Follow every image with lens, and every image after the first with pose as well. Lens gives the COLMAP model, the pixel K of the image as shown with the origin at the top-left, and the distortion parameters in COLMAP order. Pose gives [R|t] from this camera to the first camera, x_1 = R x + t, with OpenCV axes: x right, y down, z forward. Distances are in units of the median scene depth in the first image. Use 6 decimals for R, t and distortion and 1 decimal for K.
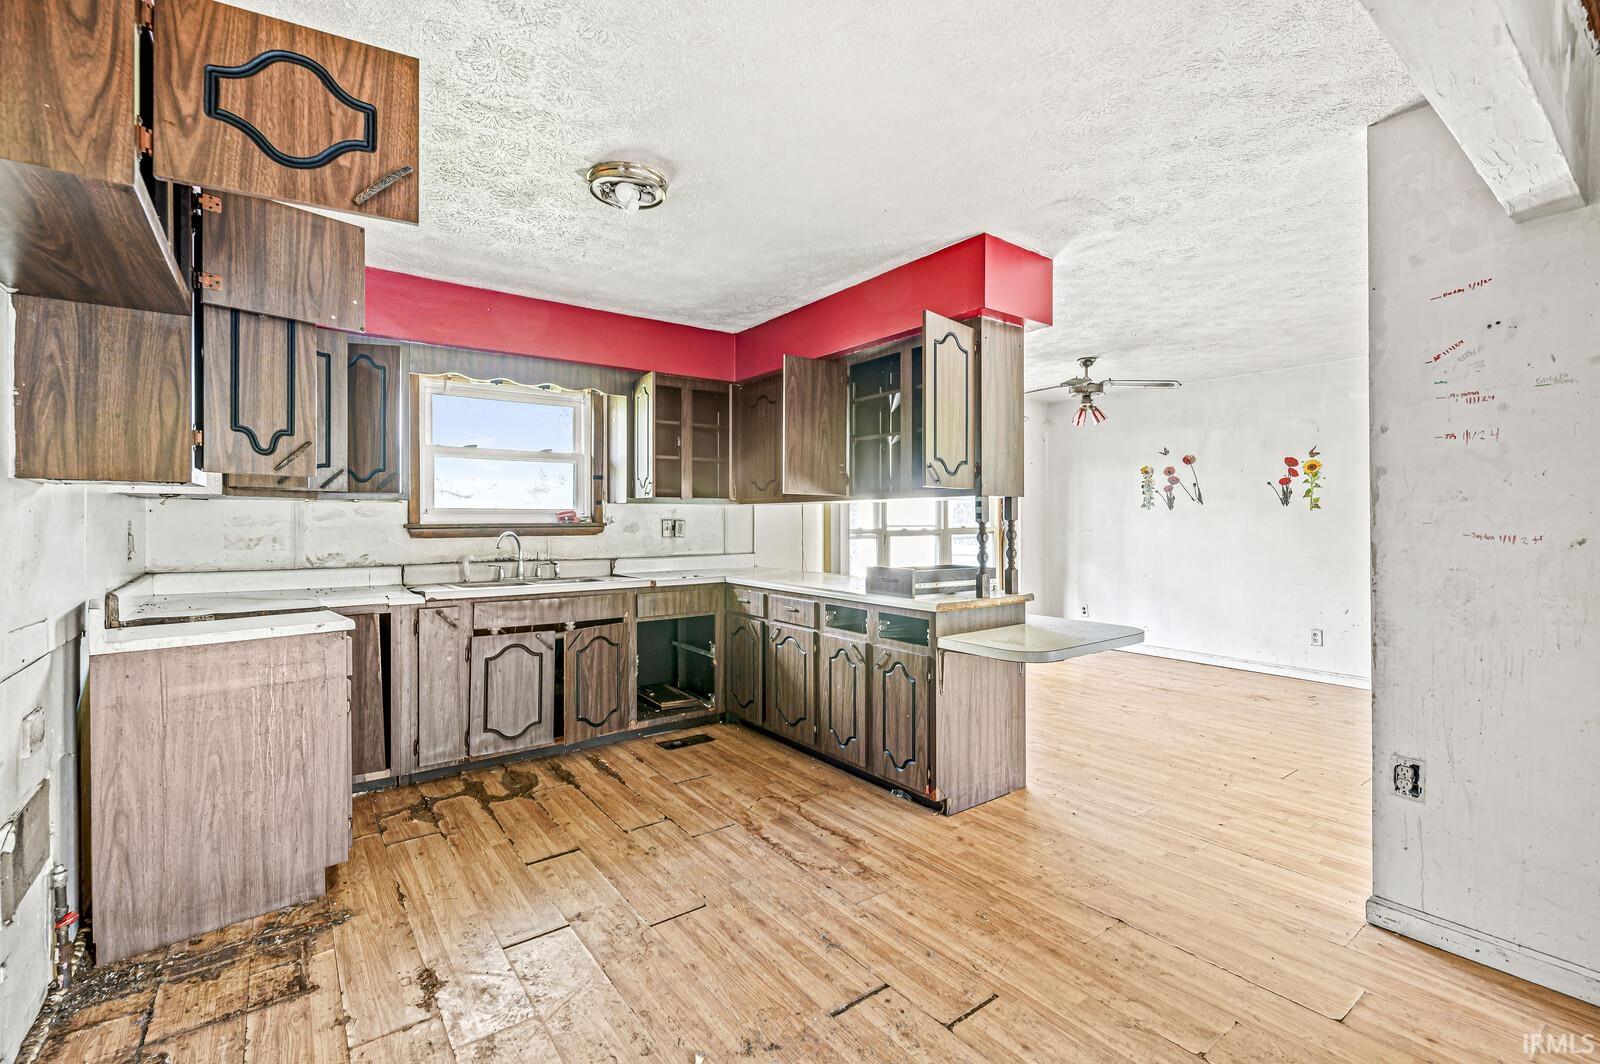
lens RADIAL K [[696.4, 0, 811.7], [0, 696.4, 522.8], [0, 0, 1]] dist [0.000716, -0.000693]
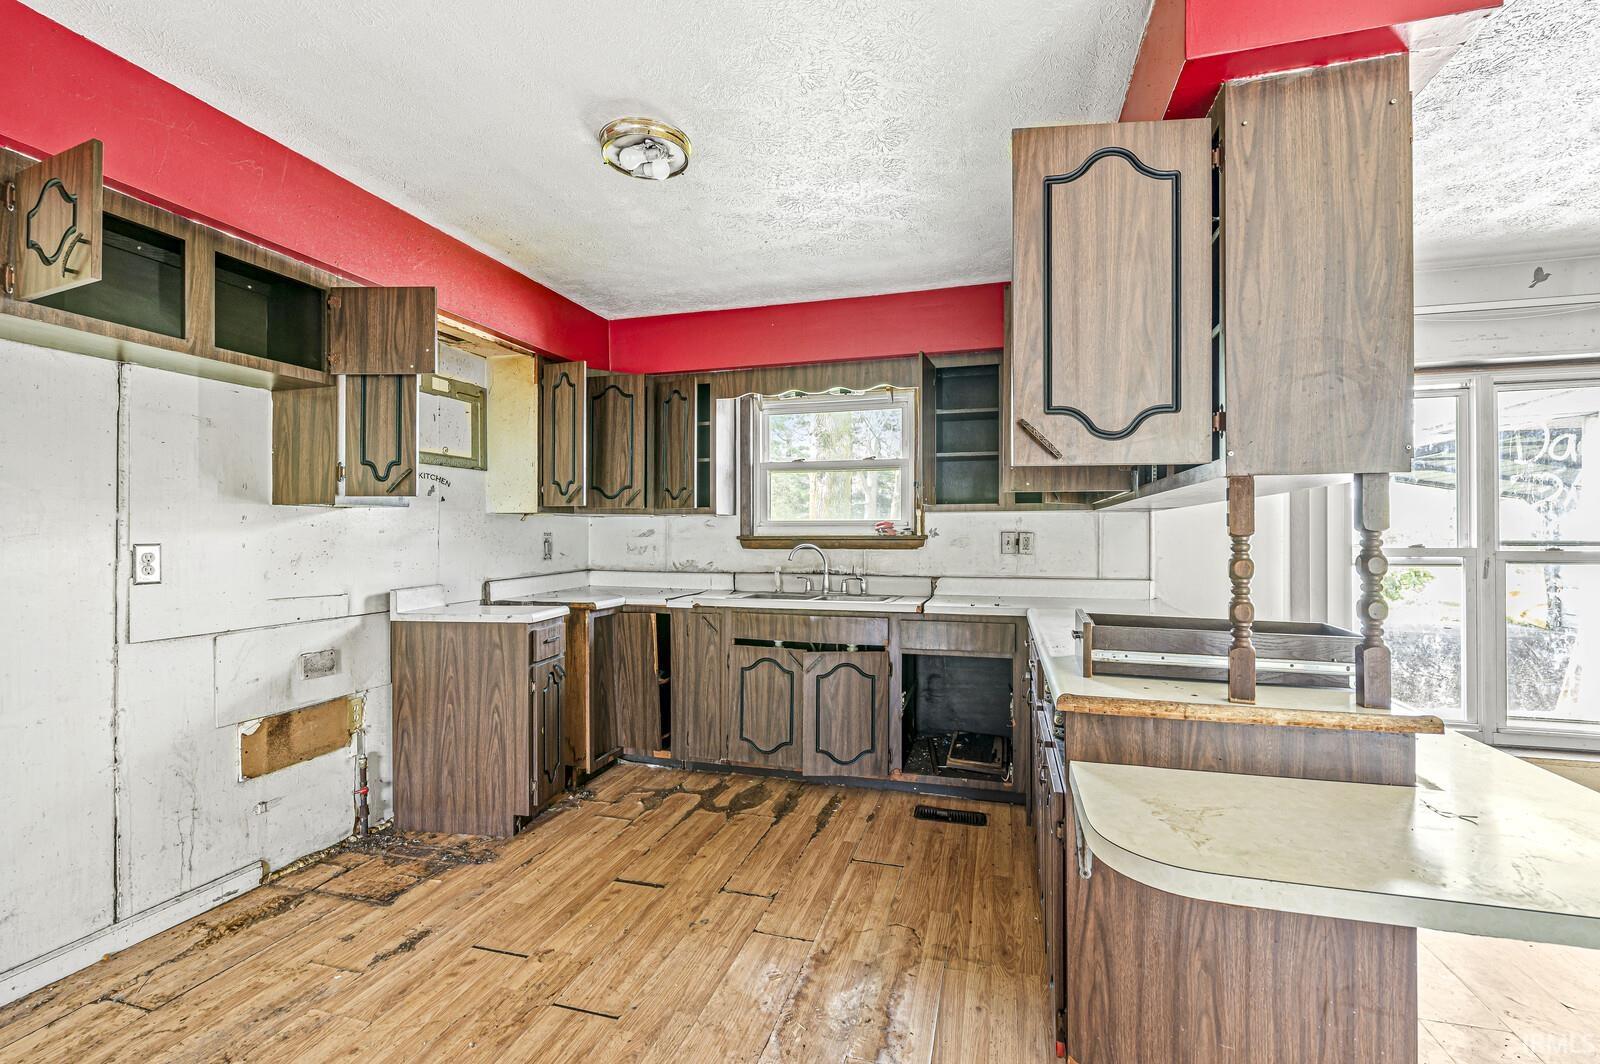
lens RADIAL K [[696.4, 0, 803.5], [0, 696.4, 533.1], [0, 0, 1]] dist [0.000716, -0.000693]
pose [[0.598771, 0.000514, -0.800920, 0.422232], [-0.005063, 0.999982, -0.003144, 0.000393], [0.800904, 0.005938, 0.598763, 0.482507]]
